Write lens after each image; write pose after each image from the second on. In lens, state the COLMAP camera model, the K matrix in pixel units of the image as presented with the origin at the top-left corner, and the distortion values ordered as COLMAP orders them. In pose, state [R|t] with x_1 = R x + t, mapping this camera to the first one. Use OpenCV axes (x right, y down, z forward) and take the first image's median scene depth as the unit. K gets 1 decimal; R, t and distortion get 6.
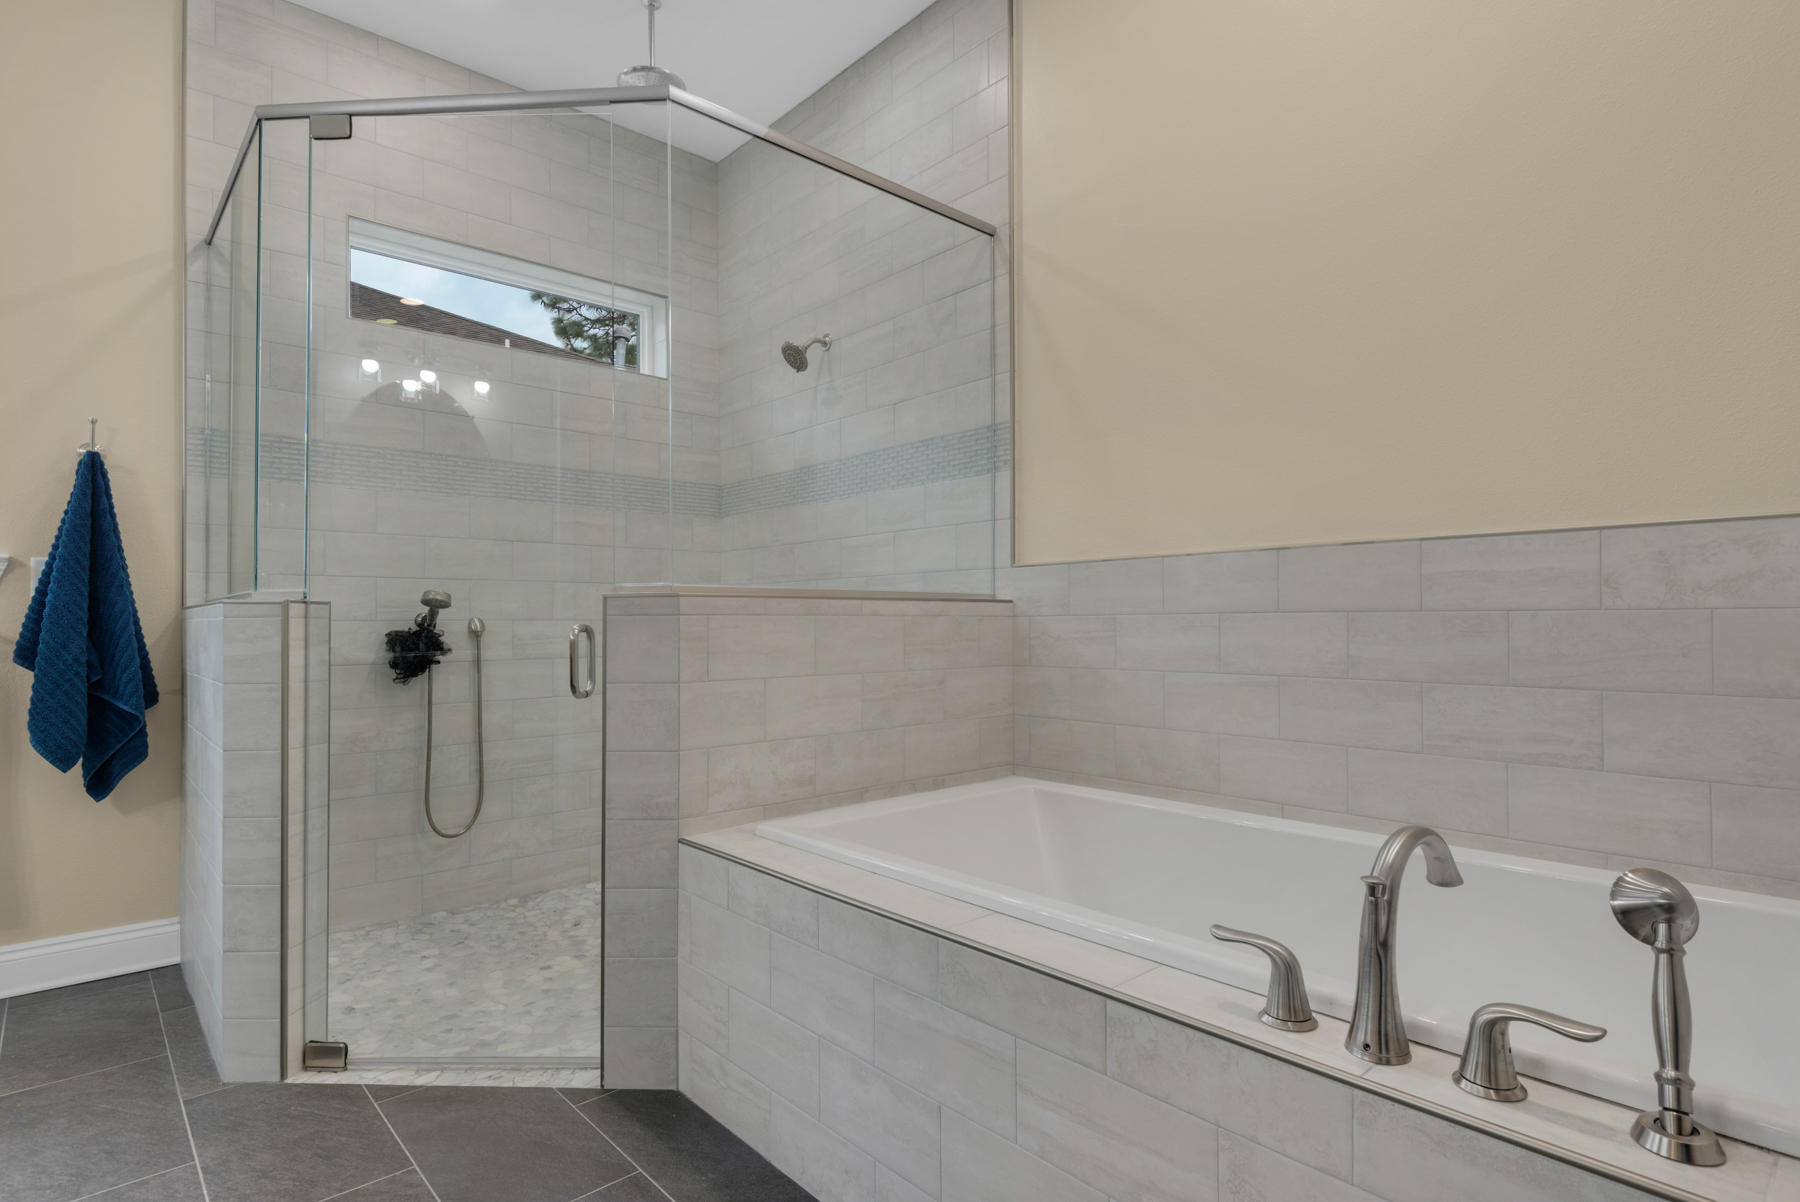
lens RADIAL K [[931.2, 0, 893.7], [0, 931.2, 602.9], [0, 0, 1]] dist [0.012137, 0.003968]
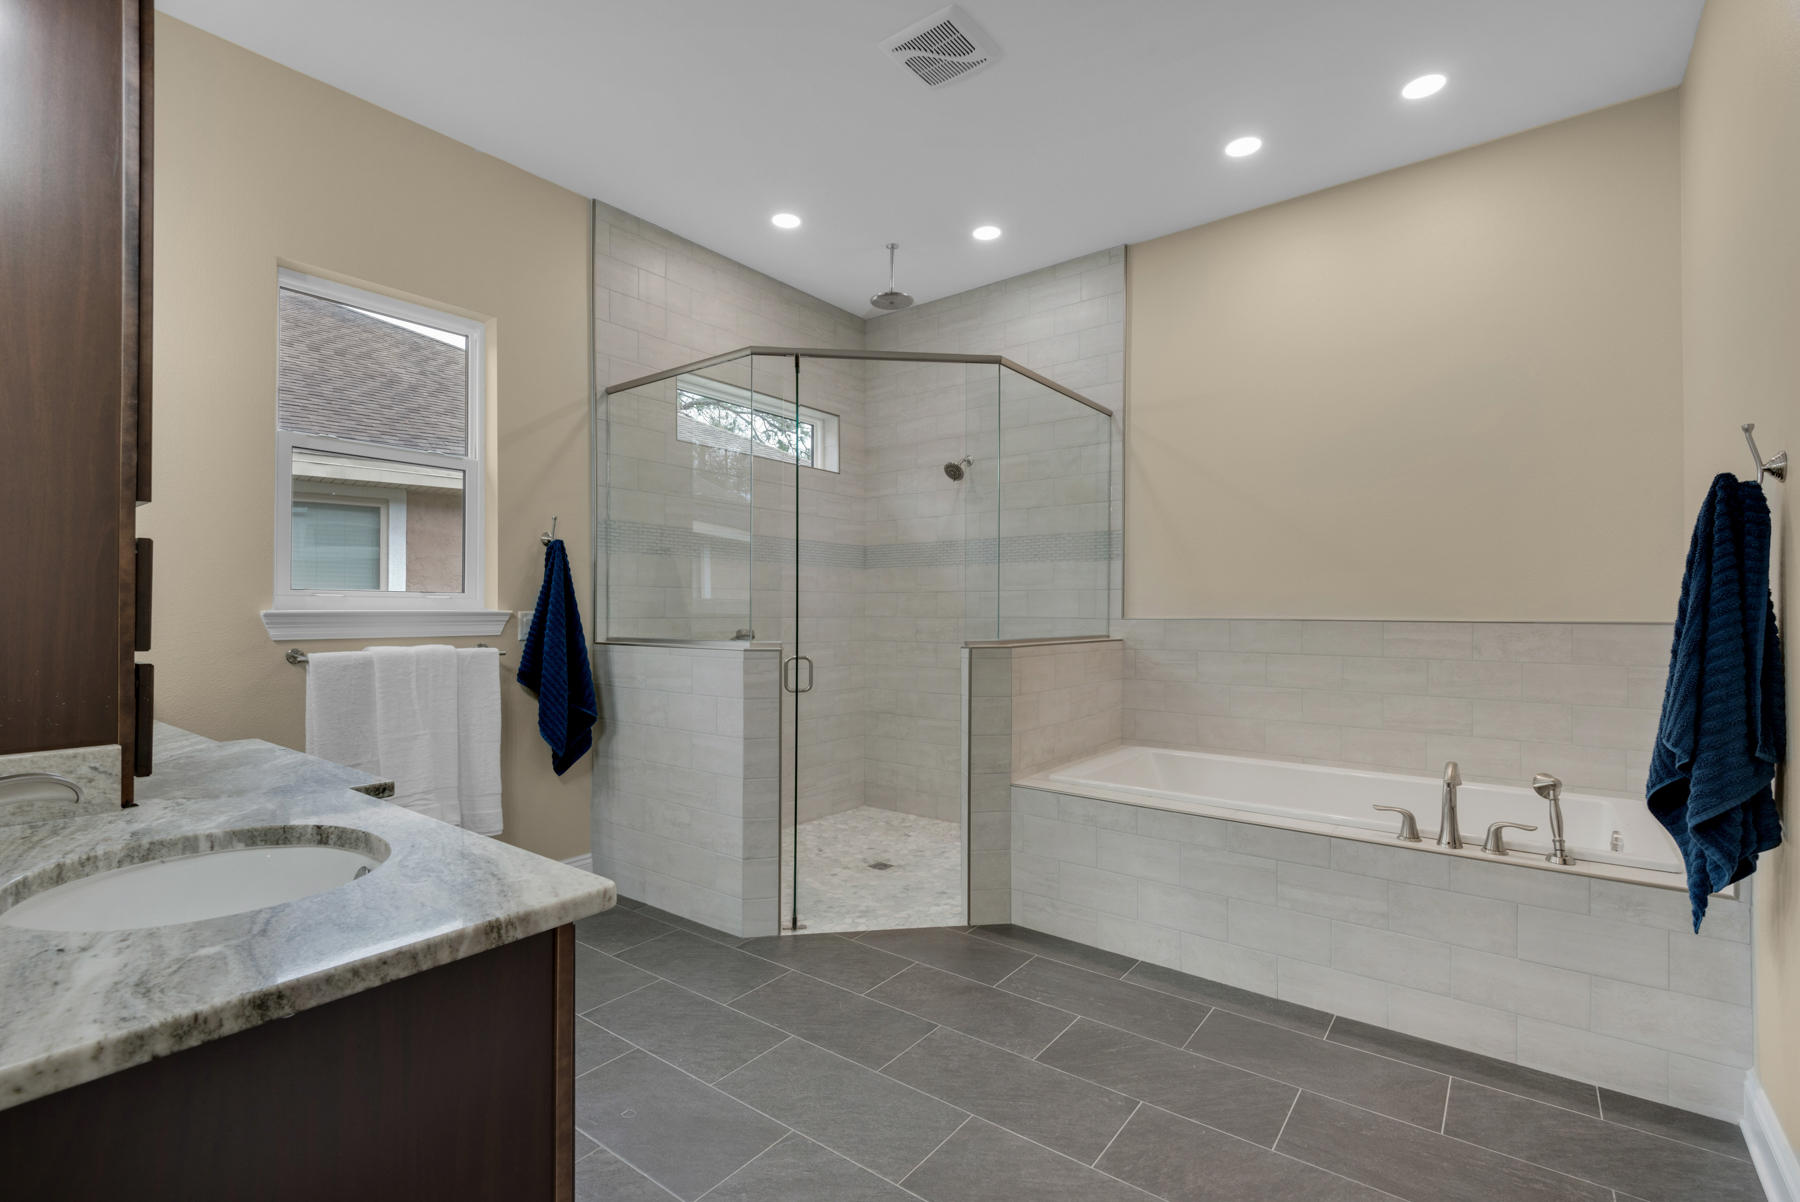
lens RADIAL K [[830.7, 0, 900.7], [0, 830.7, 604.4], [0, 0, 1]] dist [0.016356, -0.003190]
pose [[0.981070, 0.010480, 0.193371, -0.670437], [-0.013371, 0.999817, 0.013652, -0.097926], [-0.193193, -0.015979, 0.981031, -0.459581]]
